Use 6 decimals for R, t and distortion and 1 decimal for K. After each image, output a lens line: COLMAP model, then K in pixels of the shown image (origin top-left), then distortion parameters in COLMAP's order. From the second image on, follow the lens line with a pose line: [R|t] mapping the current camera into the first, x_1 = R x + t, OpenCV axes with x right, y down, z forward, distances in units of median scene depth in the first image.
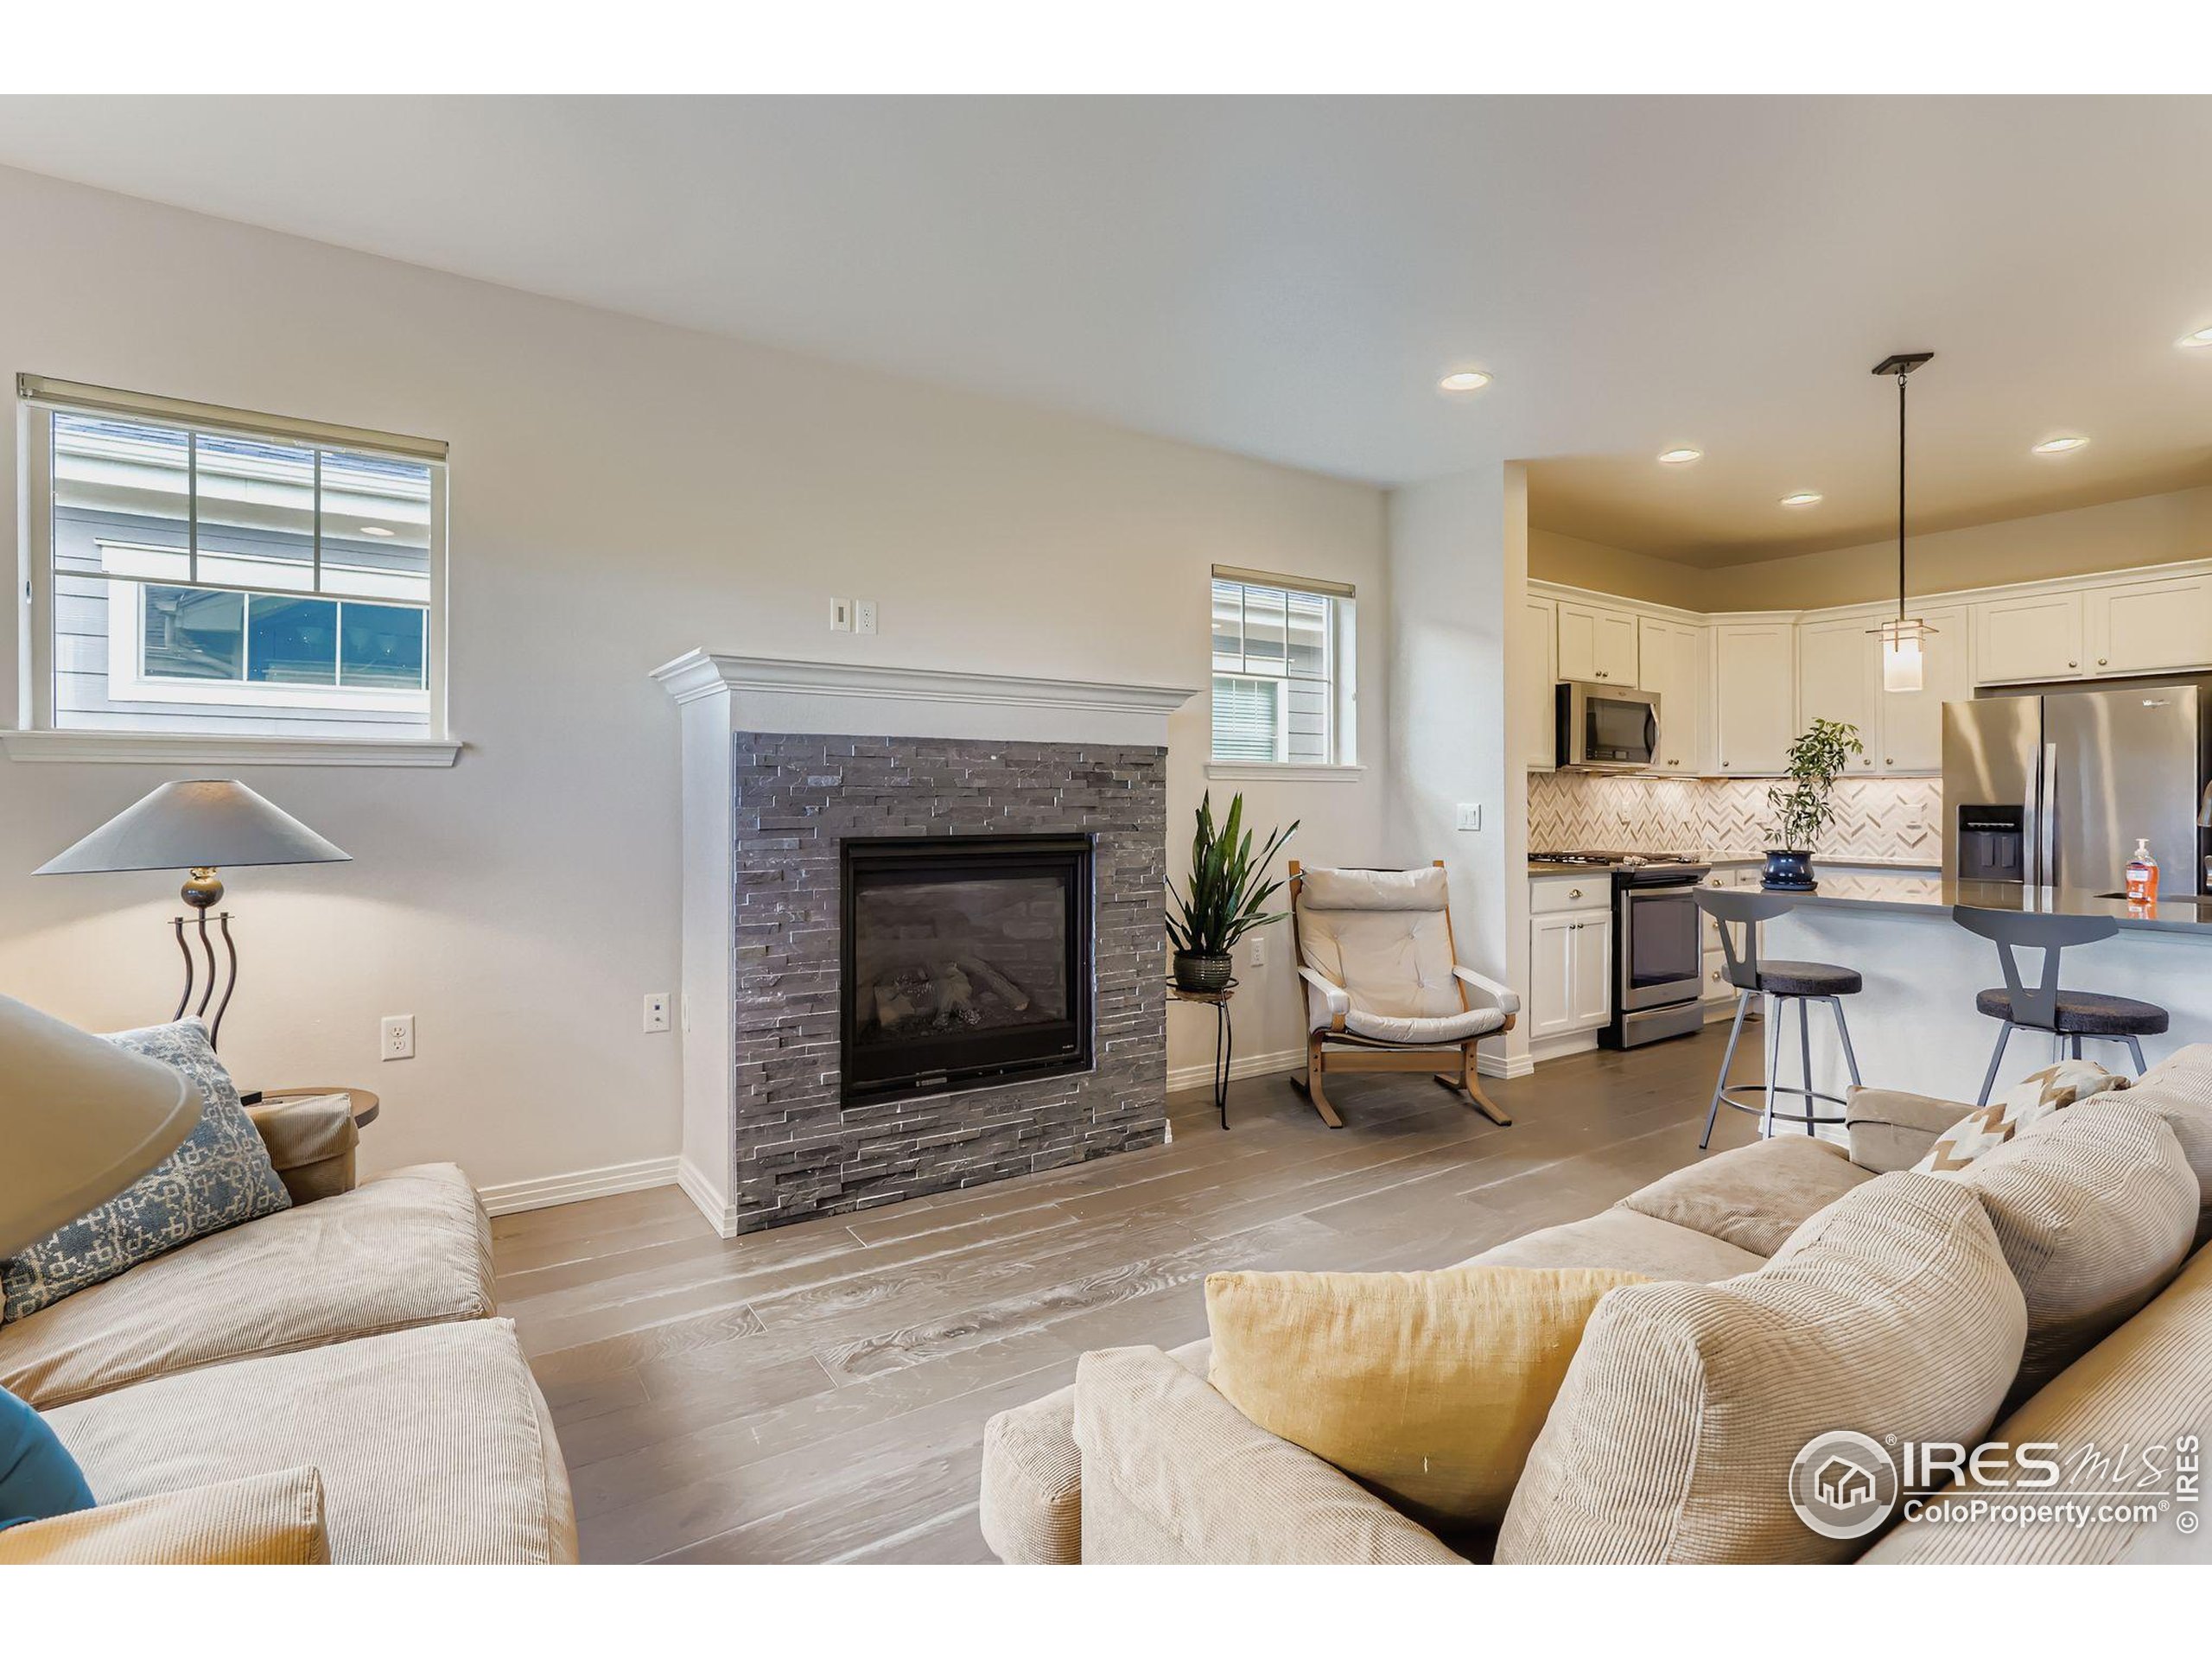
lens RADIAL K [[1084.2, 0, 1099.9], [0, 1084.2, 797.0], [0, 0, 1]] dist [-0.033952, 0.025271]
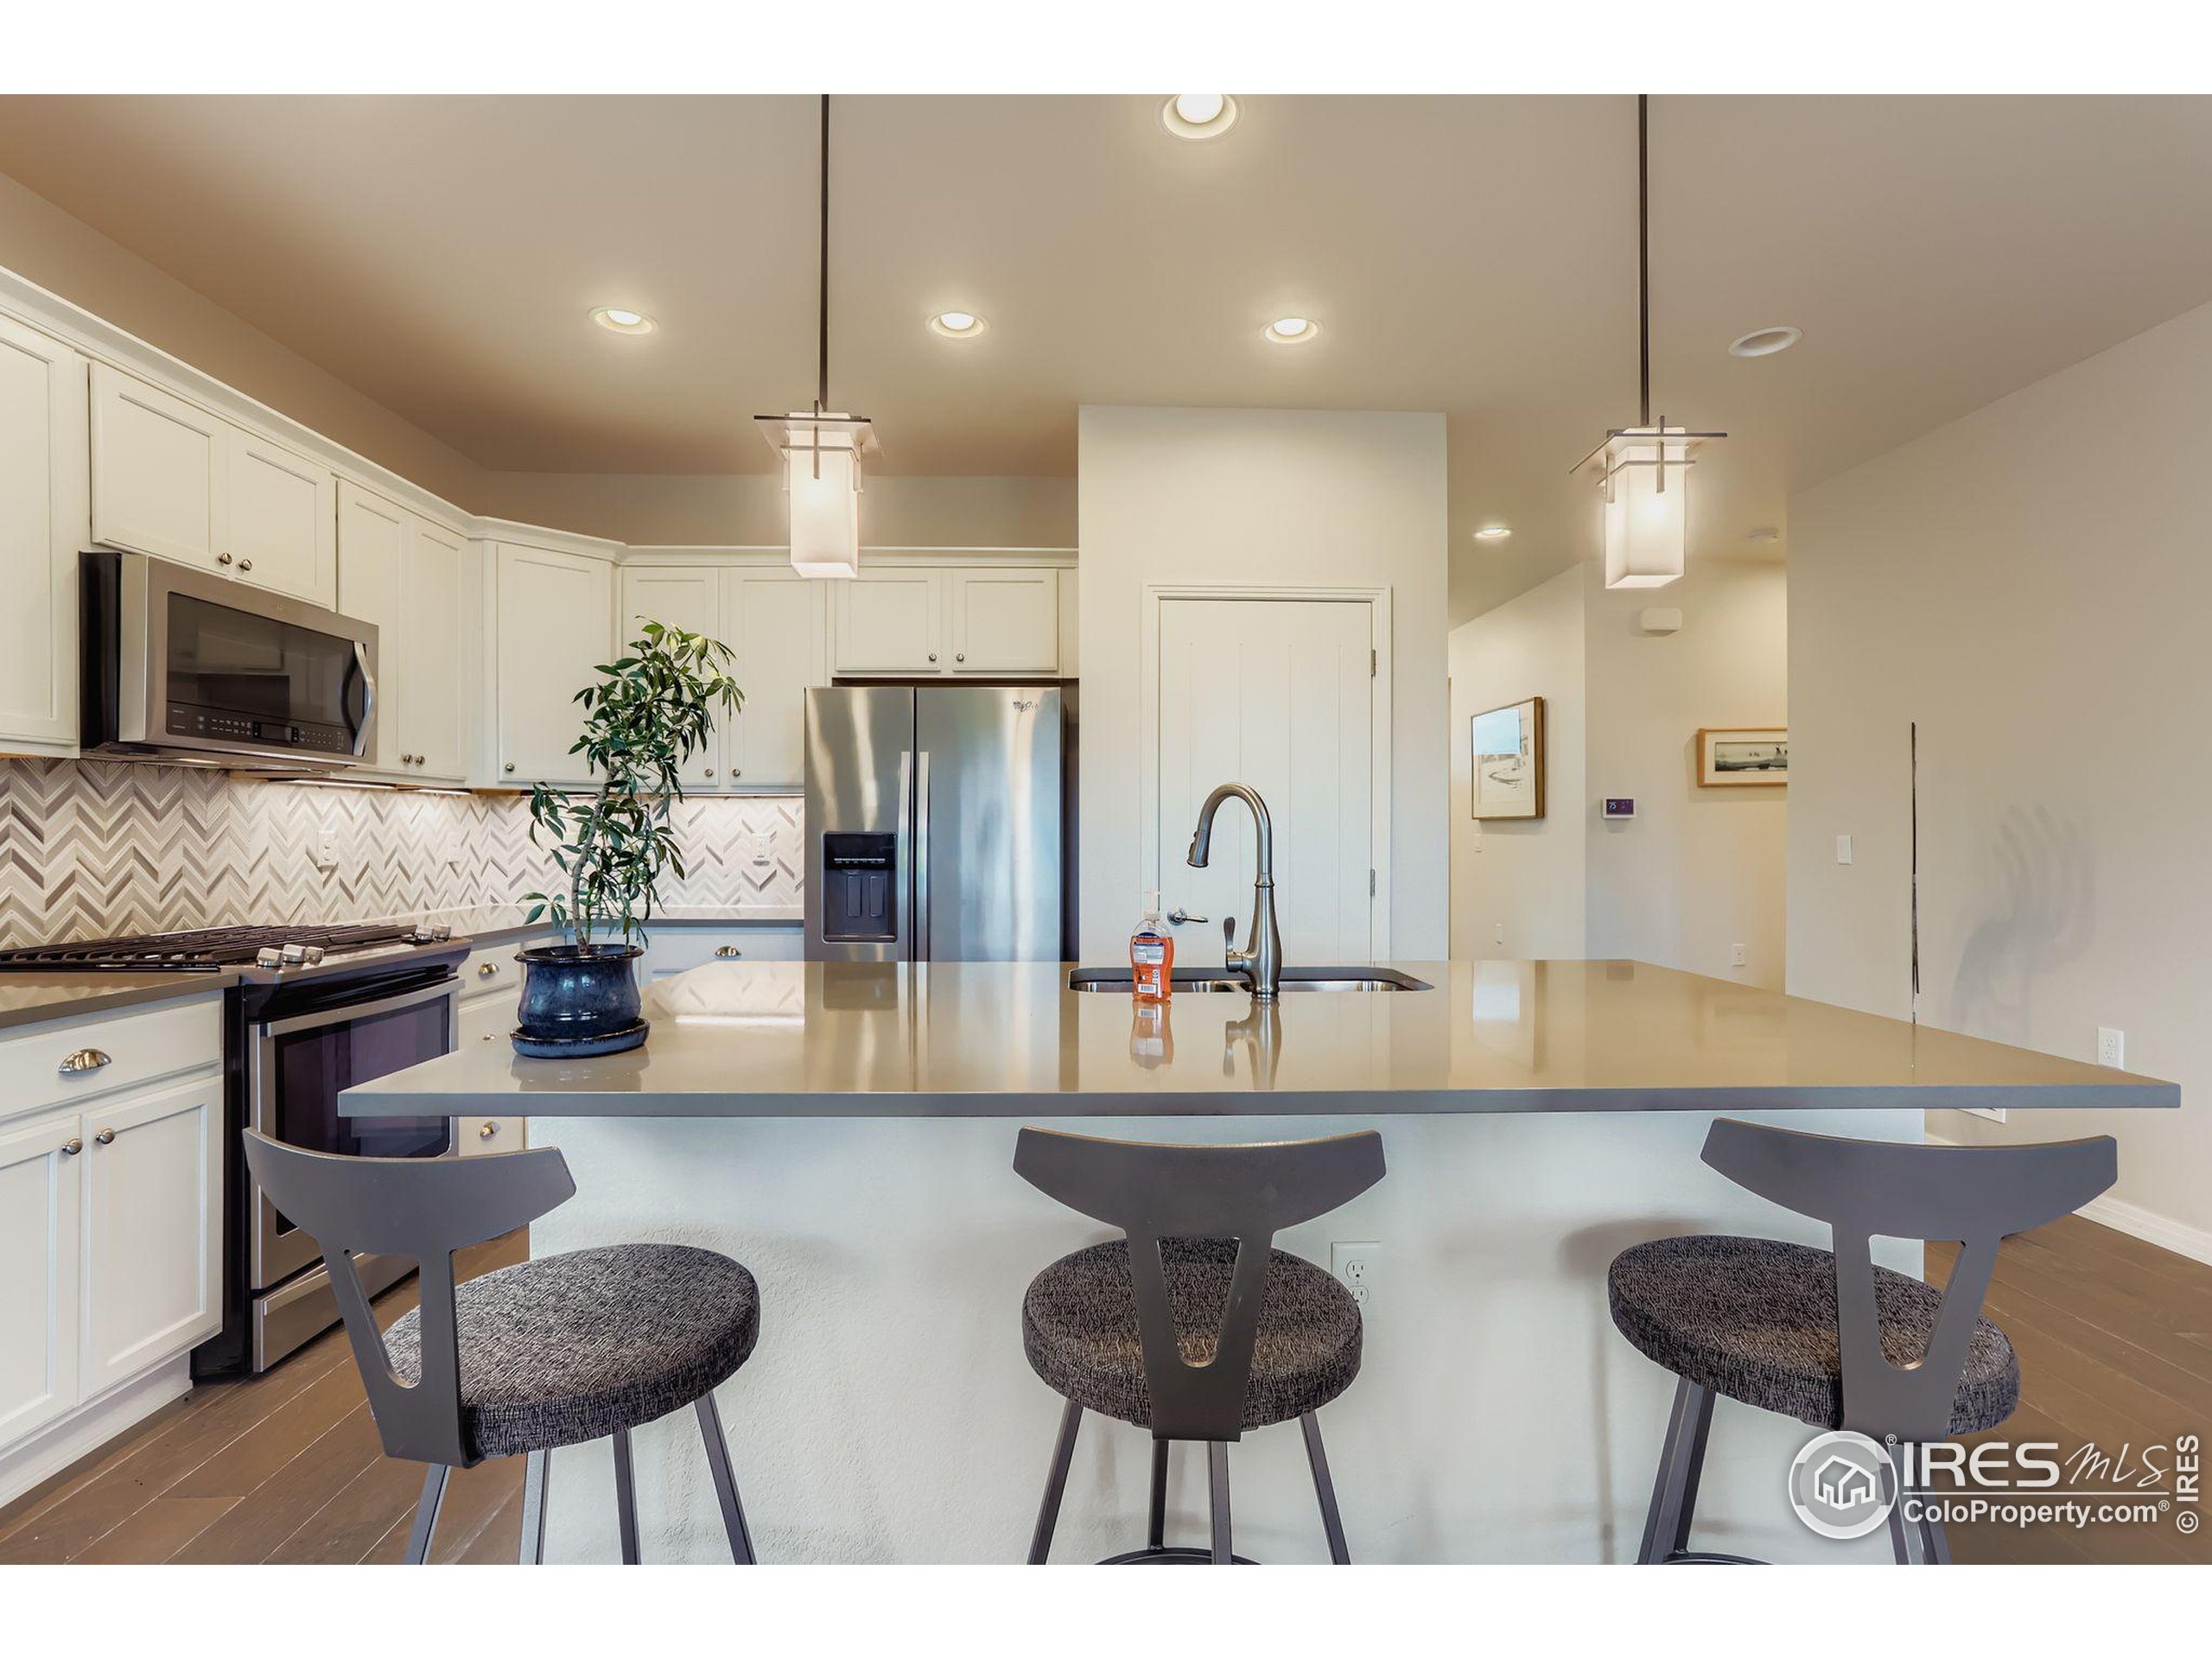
lens RADIAL K [[1047.8, 0, 1091.1], [0, 1047.8, 830.9], [0, 0, 1]] dist [-0.021529, 0.014893]
pose [[0.544992, -0.001141, 0.838440, 0.424182], [-0.001852, 0.999995, 0.002565, 0.005048], [-0.838439, -0.002951, 0.544987, 0.637088]]
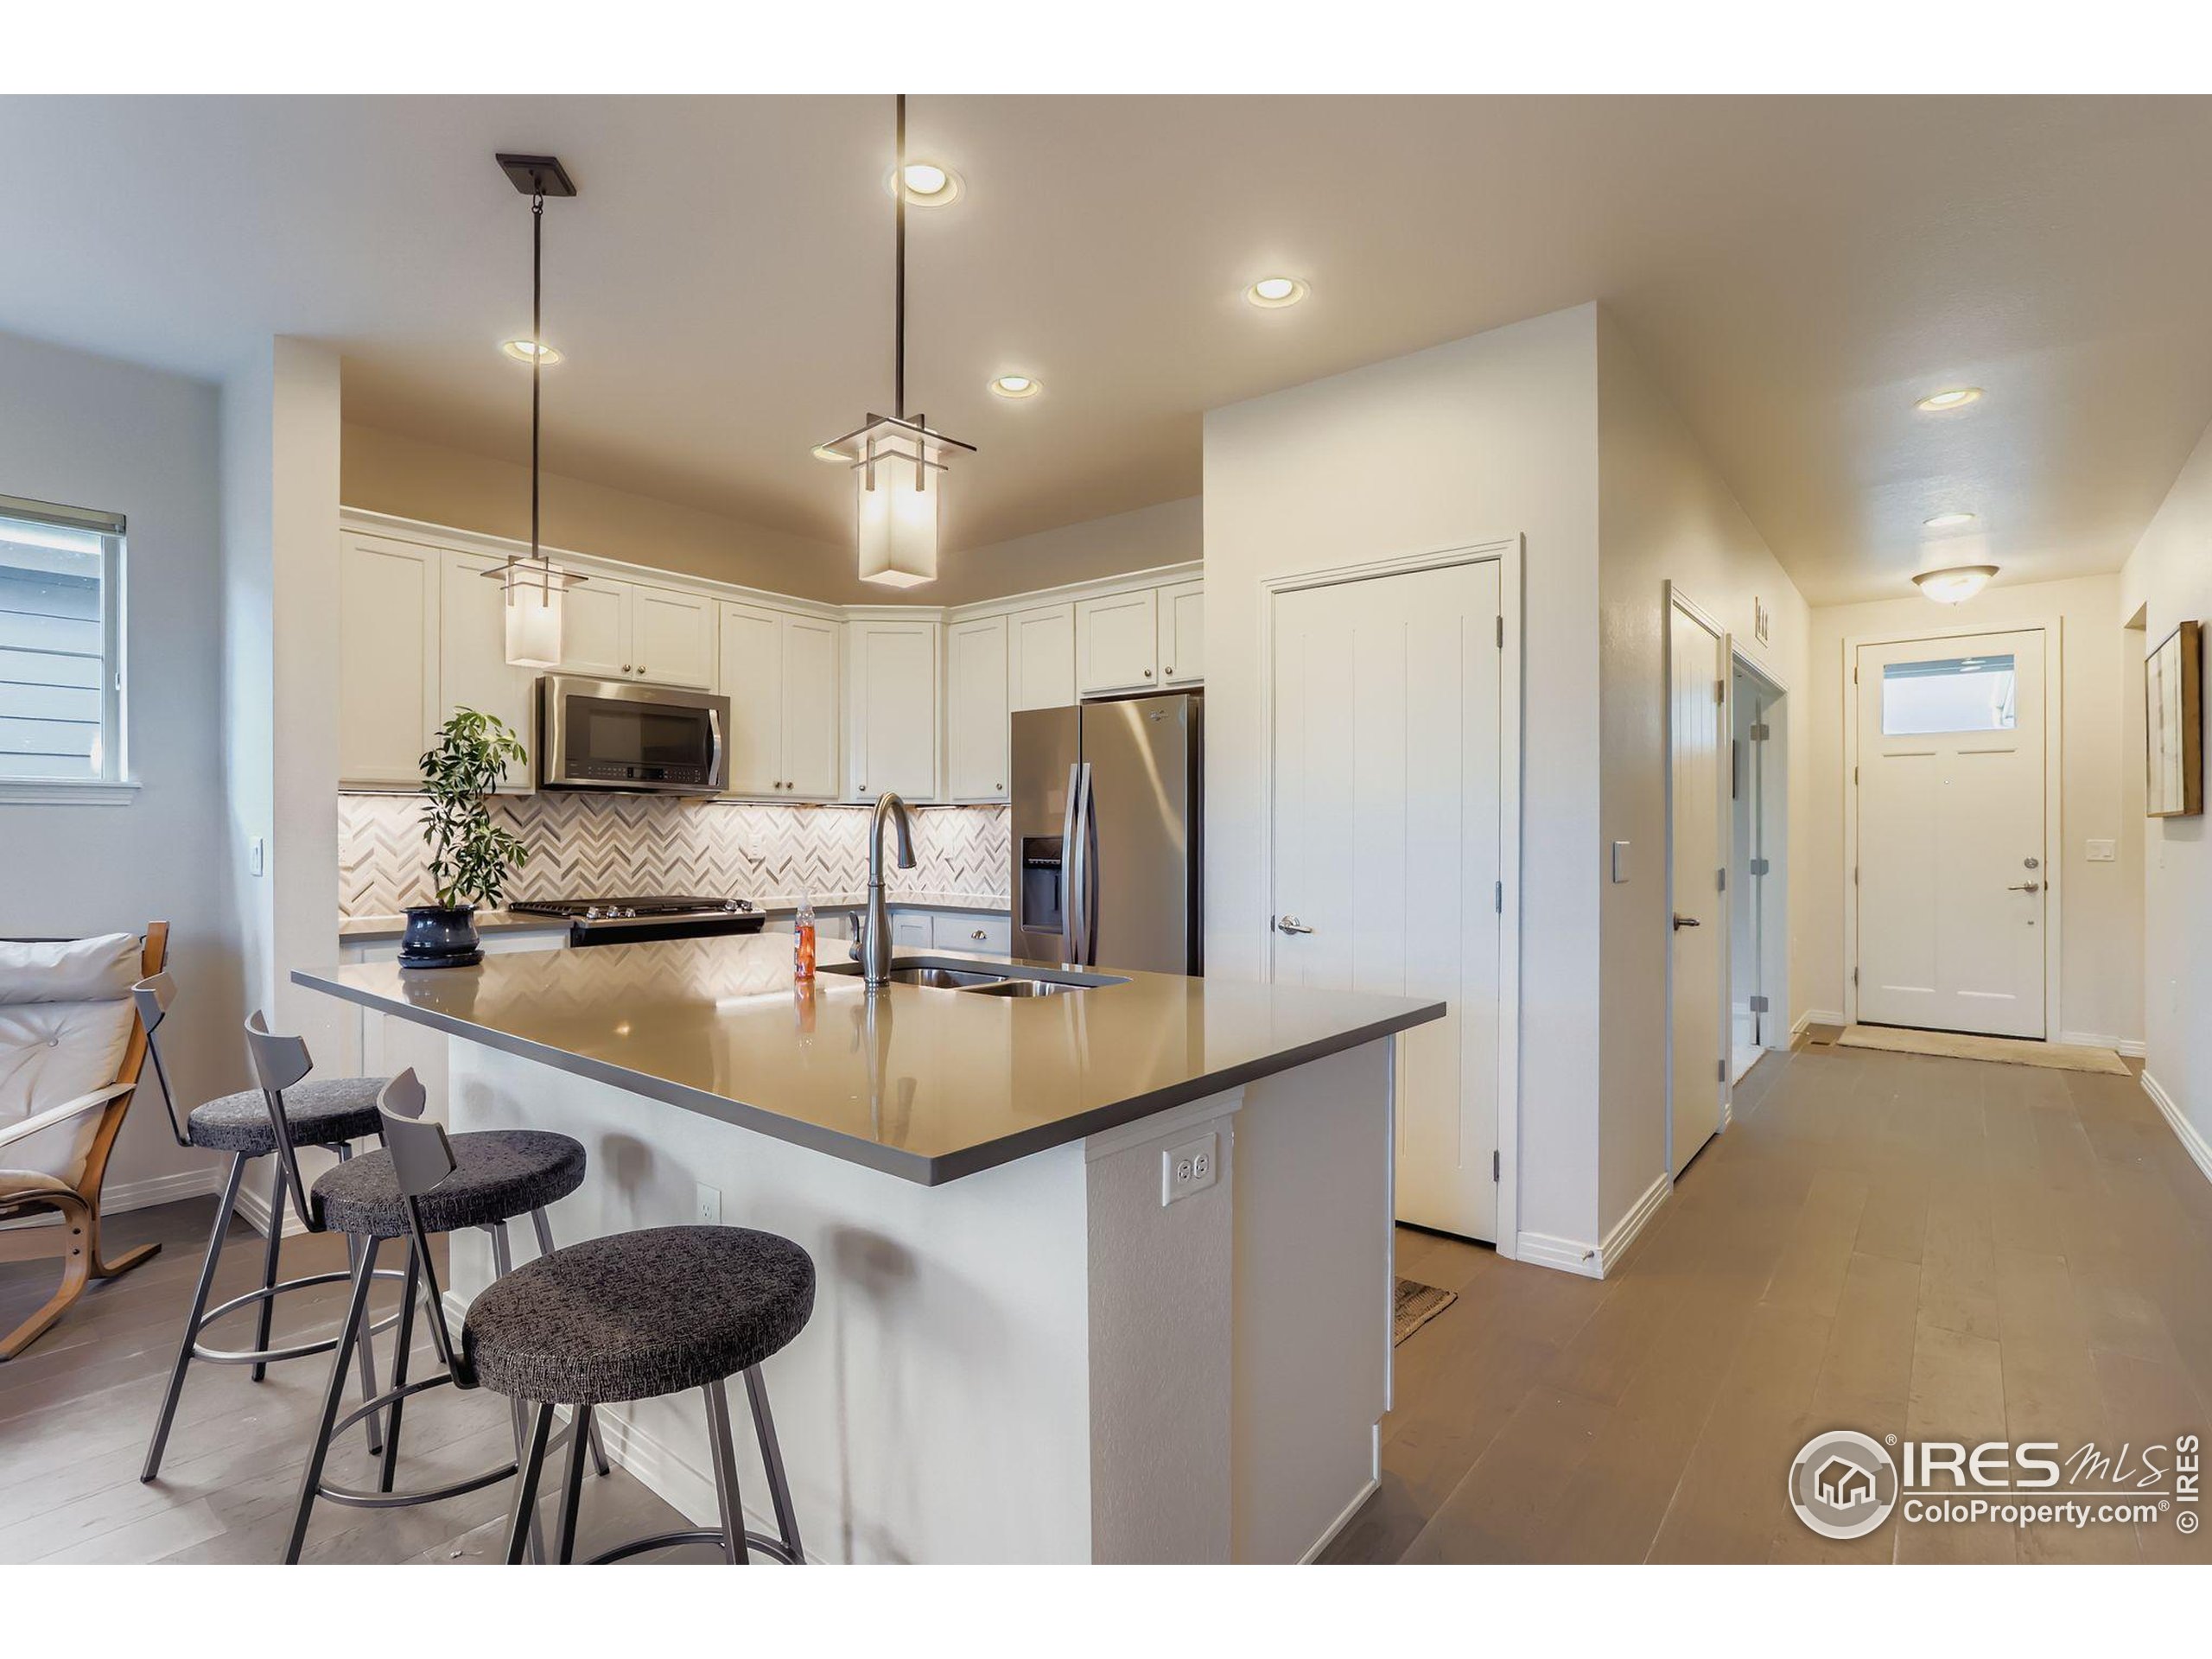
lens RADIAL K [[1065.1, 0, 1106.0], [0, 1065.1, 829.5], [0, 0, 1]] dist [-0.030800, 0.013497]
pose [[0.958325, -0.000077, 0.285682, 0.849568], [0.000422, 0.999999, -0.001145, 0.003249], [-0.285681, 0.001218, 0.958324, 0.263086]]
